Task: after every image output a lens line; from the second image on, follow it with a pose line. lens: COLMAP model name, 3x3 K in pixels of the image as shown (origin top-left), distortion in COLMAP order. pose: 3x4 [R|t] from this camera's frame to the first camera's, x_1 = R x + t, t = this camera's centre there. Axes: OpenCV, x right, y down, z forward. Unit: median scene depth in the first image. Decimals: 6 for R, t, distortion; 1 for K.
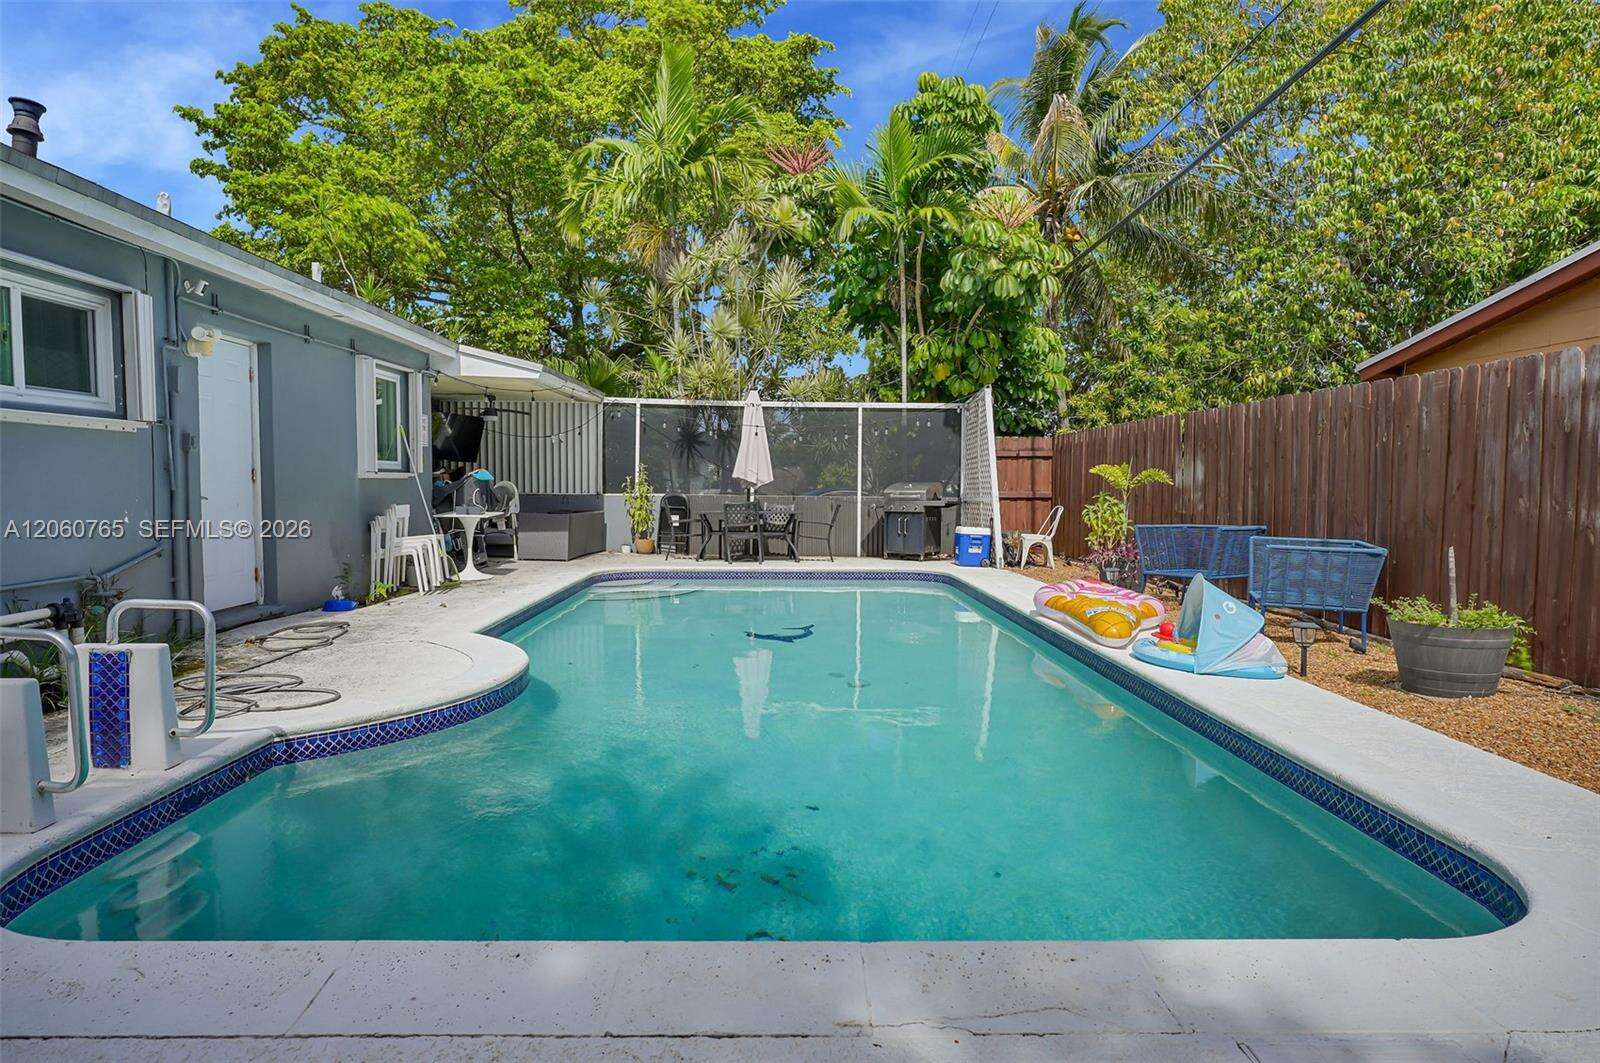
lens RADIAL K [[903.8, 0, 790.2], [0, 903.8, 538.4], [0, 0, 1]] dist [0.003590, 0.001554]
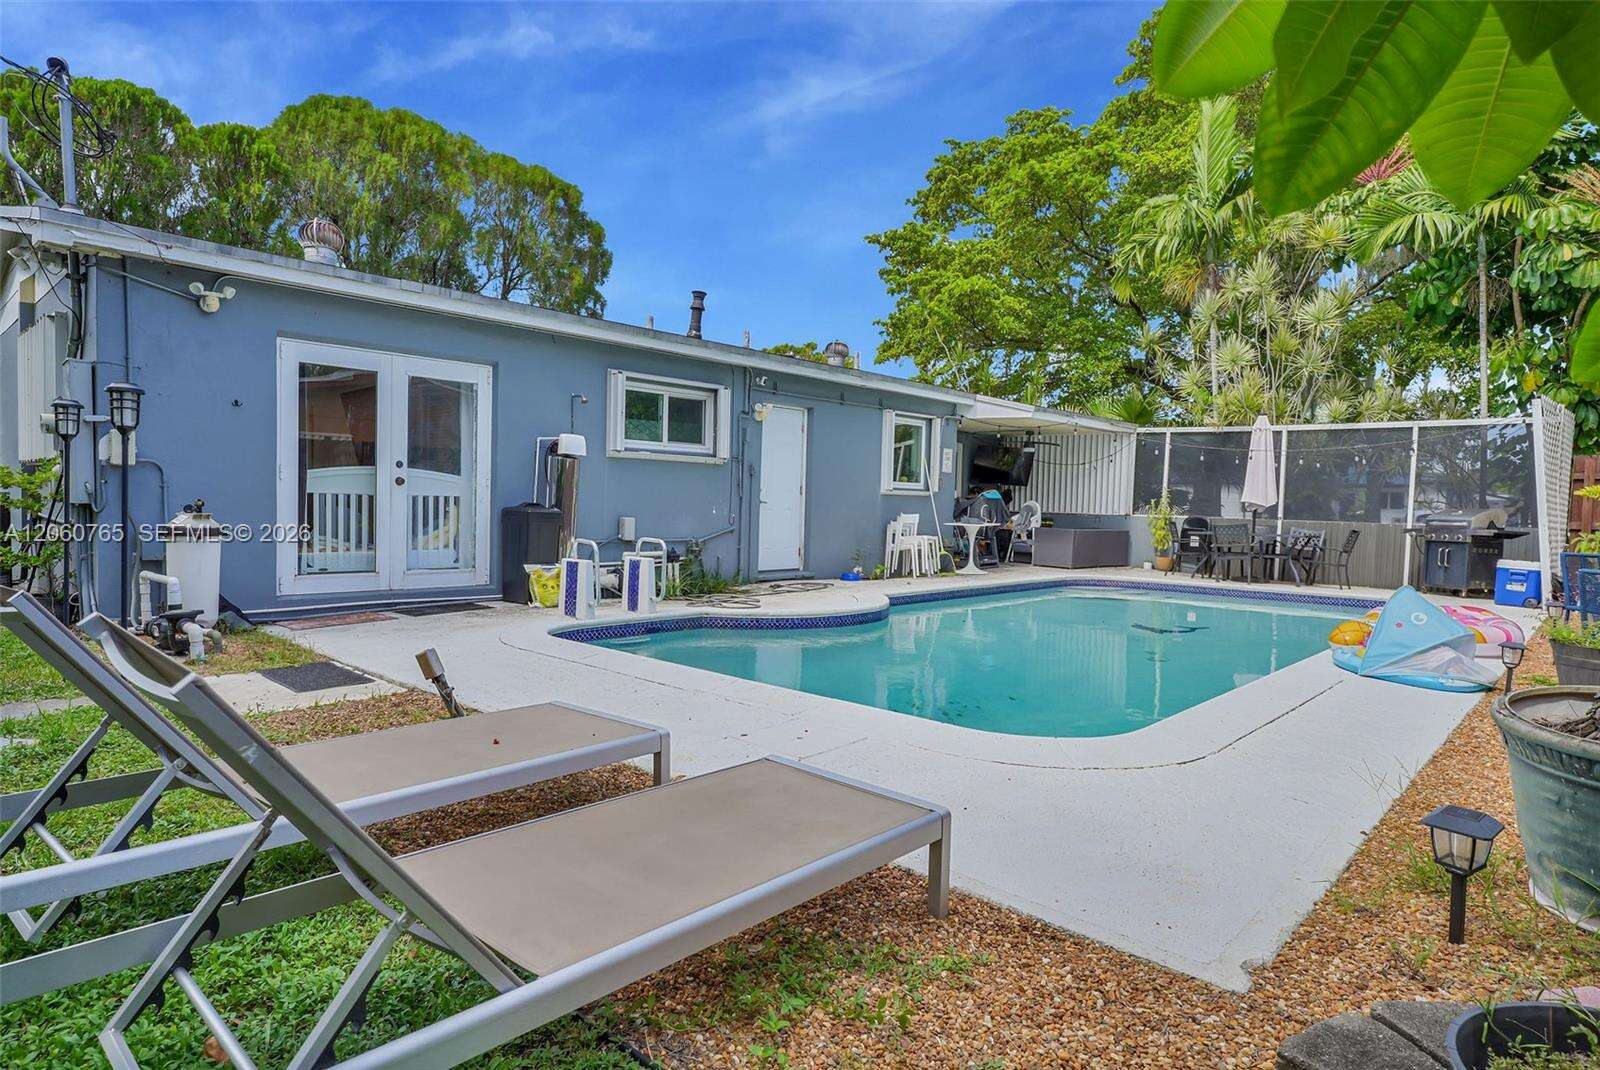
lens RADIAL K [[903.8, 0, 804.7], [0, 903.8, 535.8], [0, 0, 1]] dist [0.003590, 0.001554]
pose [[0.731871, 0.038138, -0.680375, 0.296352], [-0.063098, 0.997936, -0.011934, 0.017817], [0.678515, 0.051665, 0.732767, -0.099536]]
